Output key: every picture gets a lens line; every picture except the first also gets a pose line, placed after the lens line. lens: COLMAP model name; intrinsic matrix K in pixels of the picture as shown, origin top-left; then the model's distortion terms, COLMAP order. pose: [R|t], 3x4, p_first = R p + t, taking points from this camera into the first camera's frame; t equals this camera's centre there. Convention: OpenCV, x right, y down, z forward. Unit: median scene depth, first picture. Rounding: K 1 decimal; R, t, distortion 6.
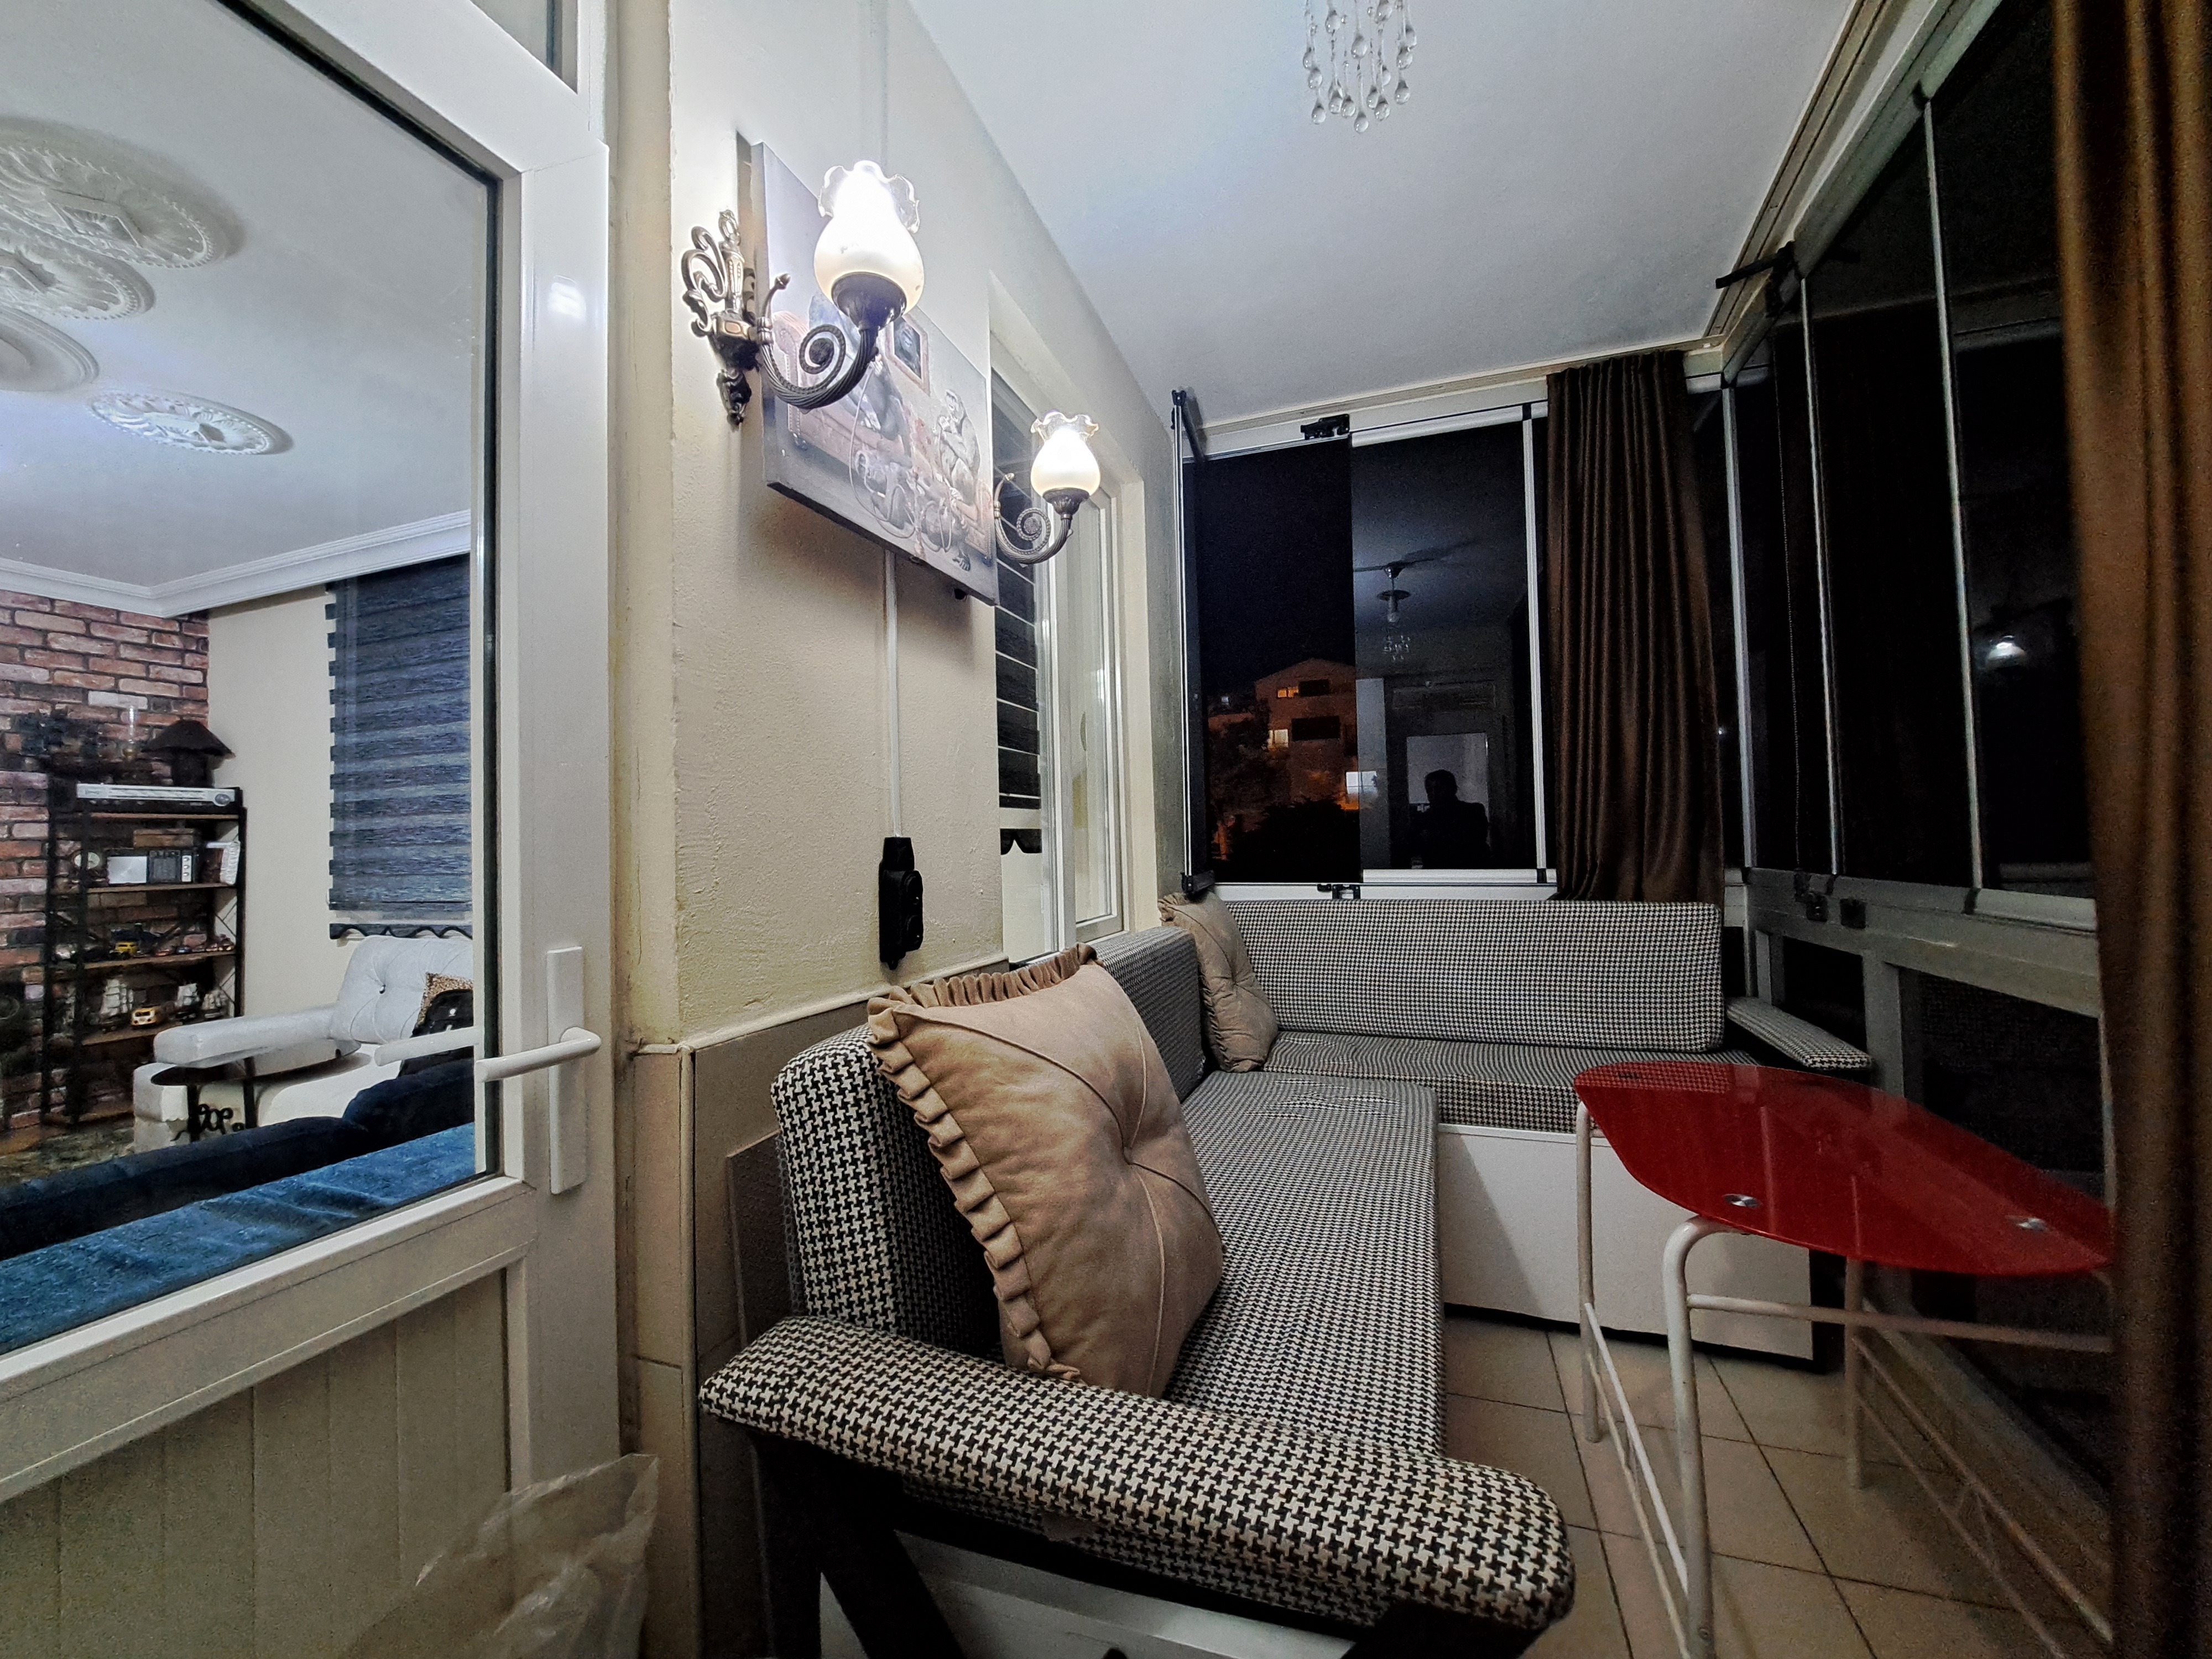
lens RADIAL K [[881.1, 0, 1086.5], [0, 881.1, 812.0], [0, 0, 1]] dist [-0.016577, 0.000608]
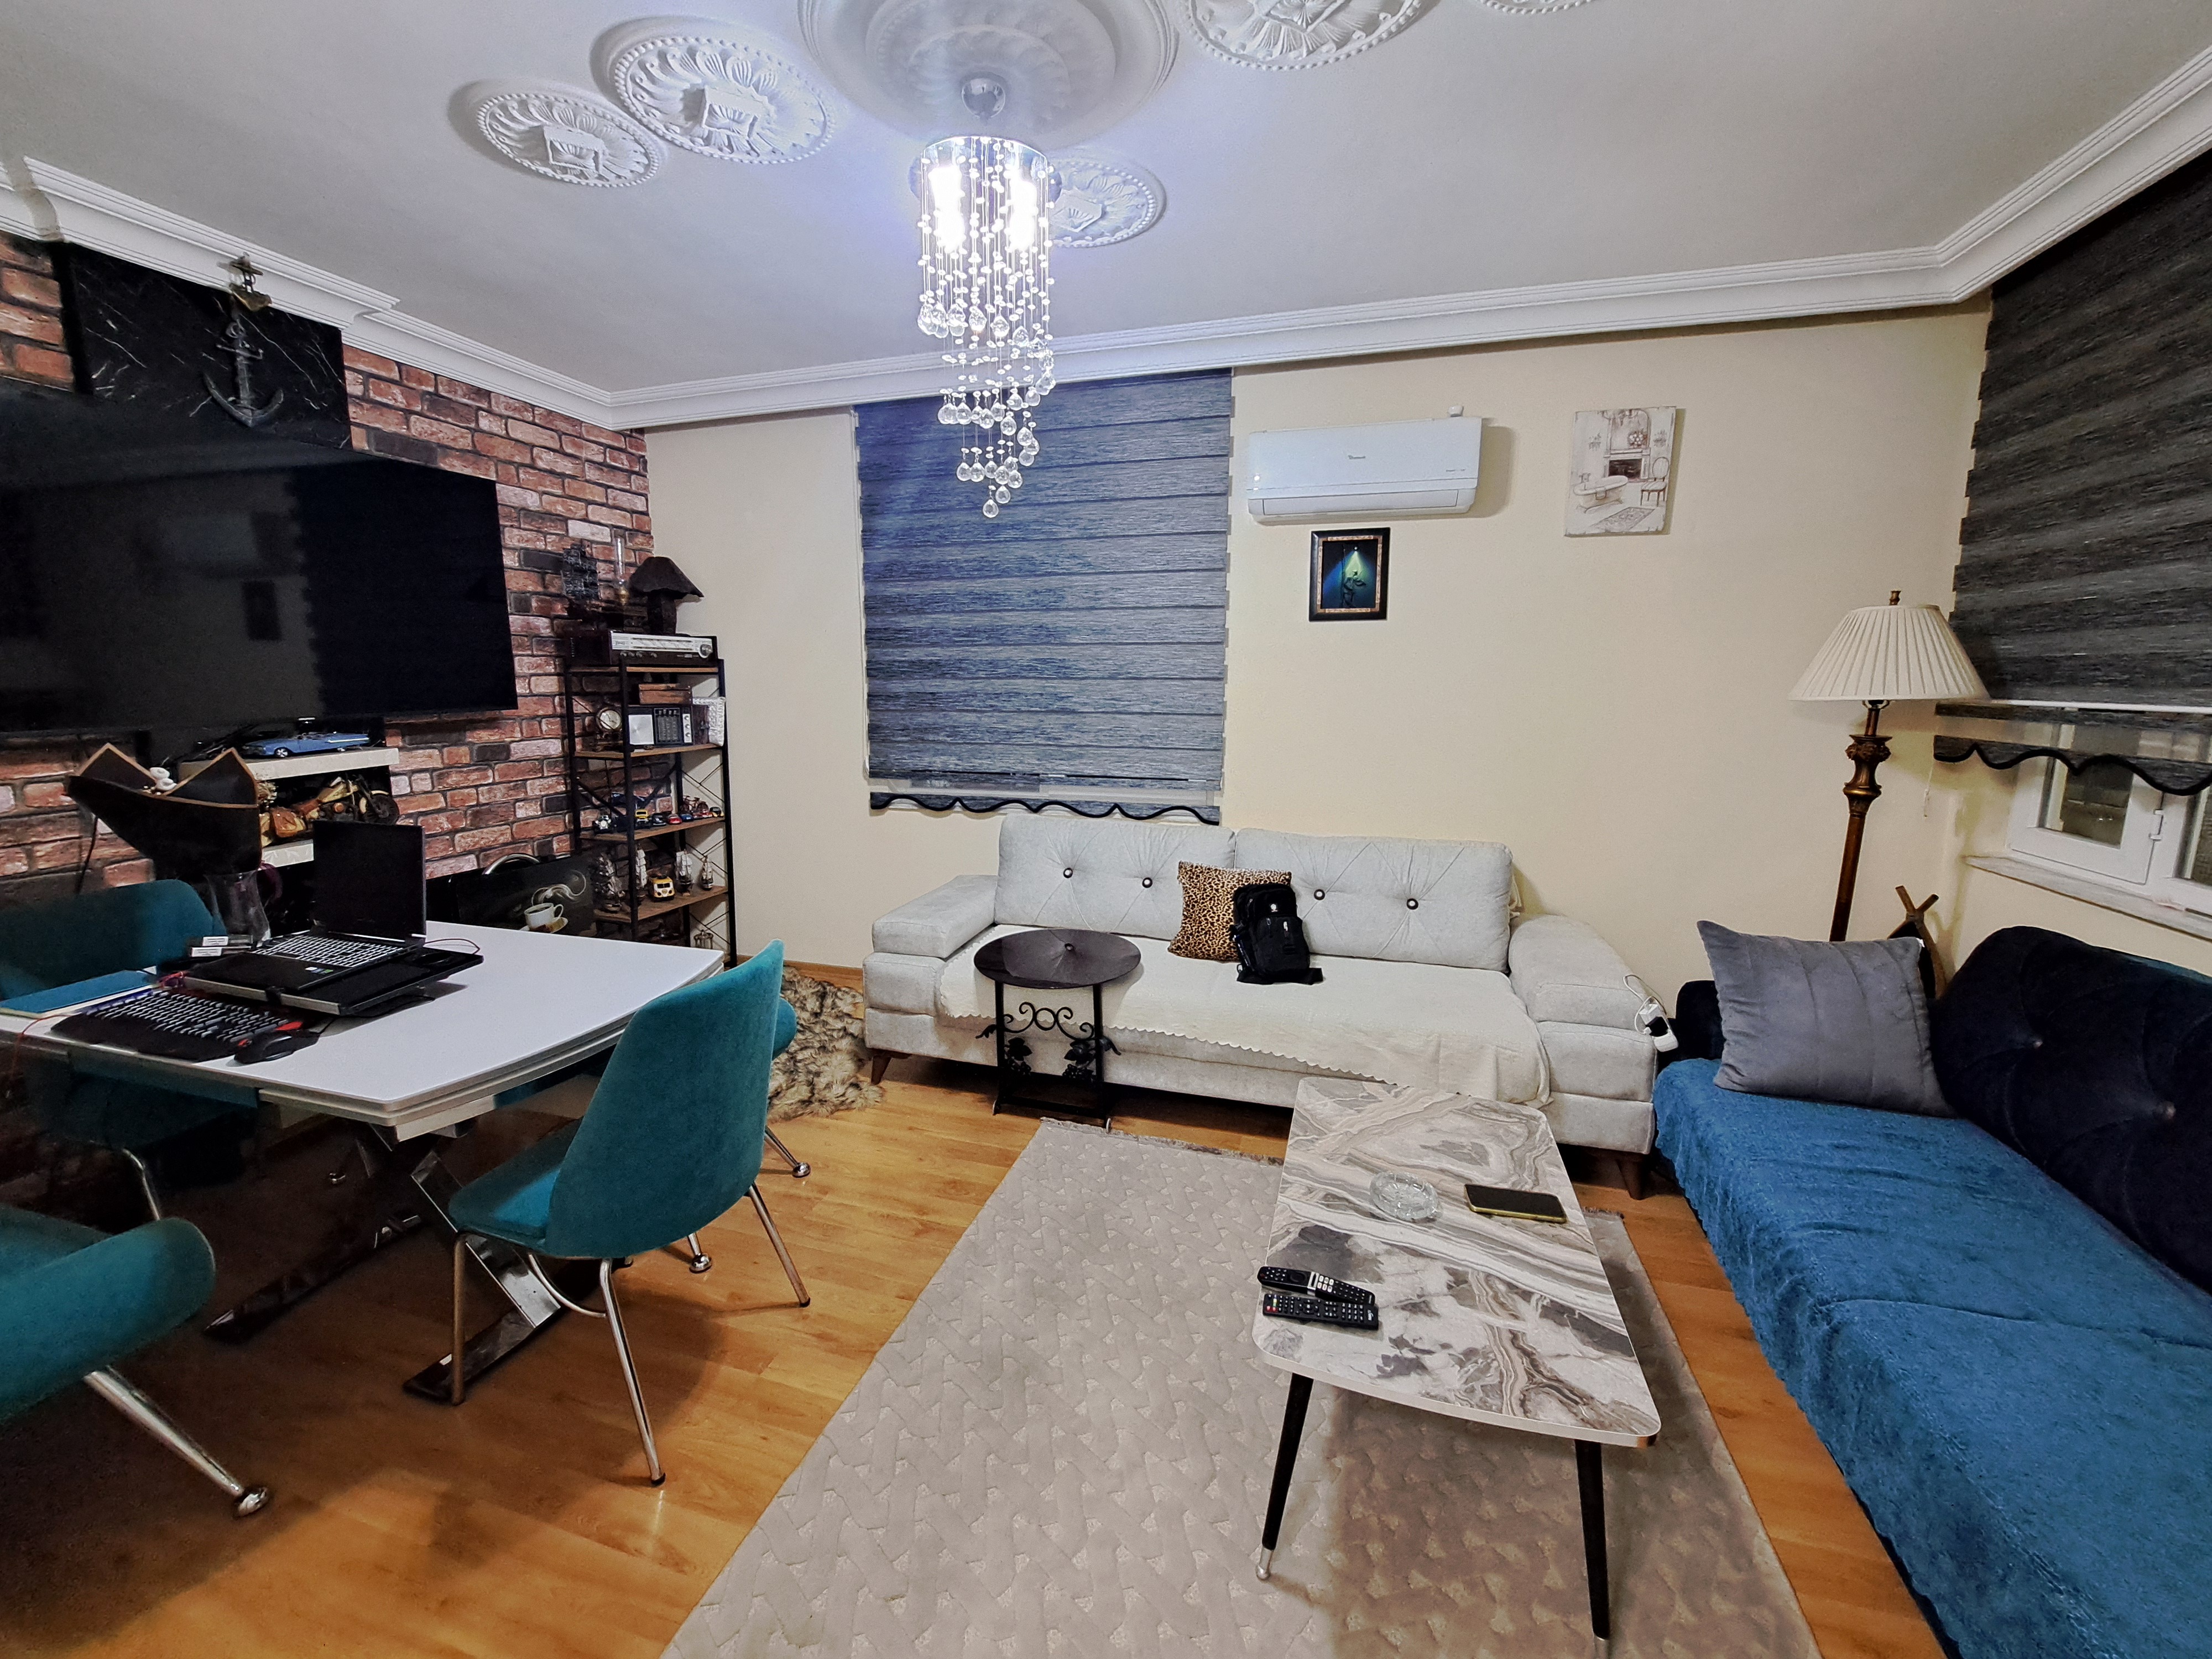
lens RADIAL K [[881.1, 0, 1086.0], [0, 881.1, 810.6], [0, 0, 1]] dist [-0.016577, 0.000608]
pose [[0.997863, 0.018455, 0.062677, -1.030566], [-0.029721, 0.982497, 0.183893, -0.046725], [-0.058186, -0.185363, 0.980946, 0.095471]]
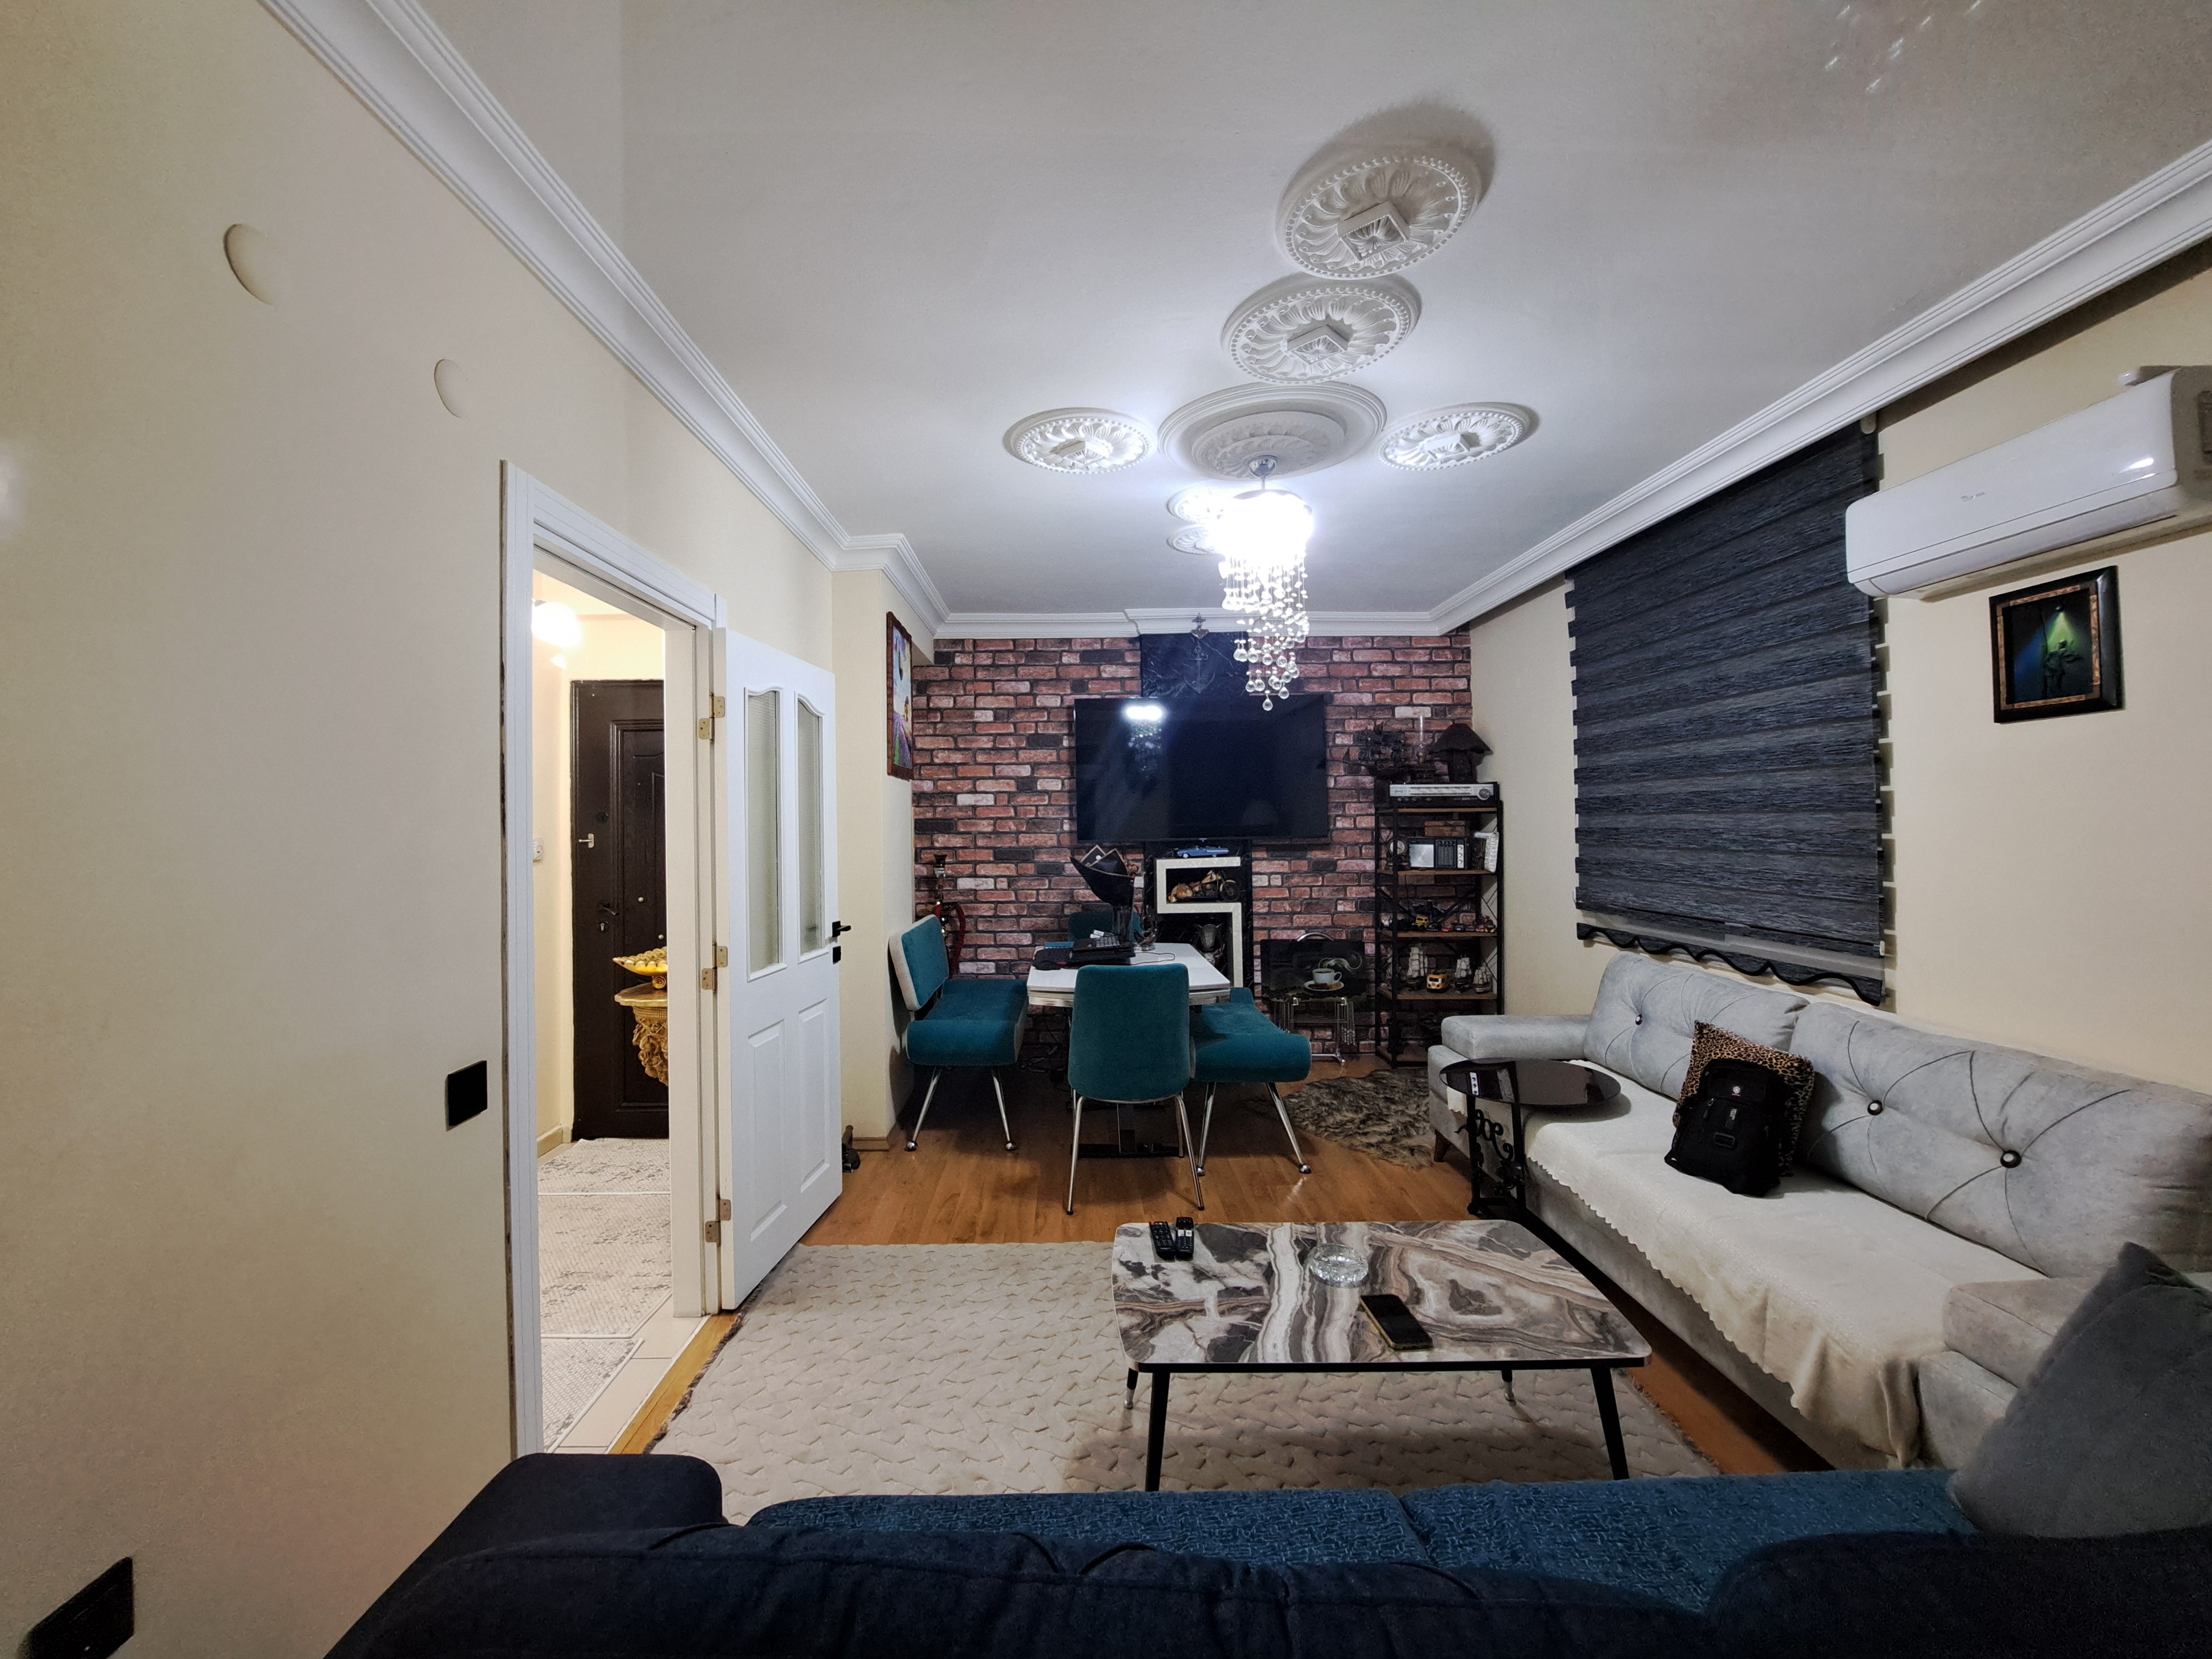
lens RADIAL K [[881.1, 0, 1082.8], [0, 881.1, 806.3], [0, 0, 1]] dist [-0.016577, 0.000608]
pose [[0.355218, 0.005084, -0.934770, -0.226792], [0.031061, 0.999369, 0.017239, -0.052000], [0.934267, -0.035159, 0.354835, 0.212425]]
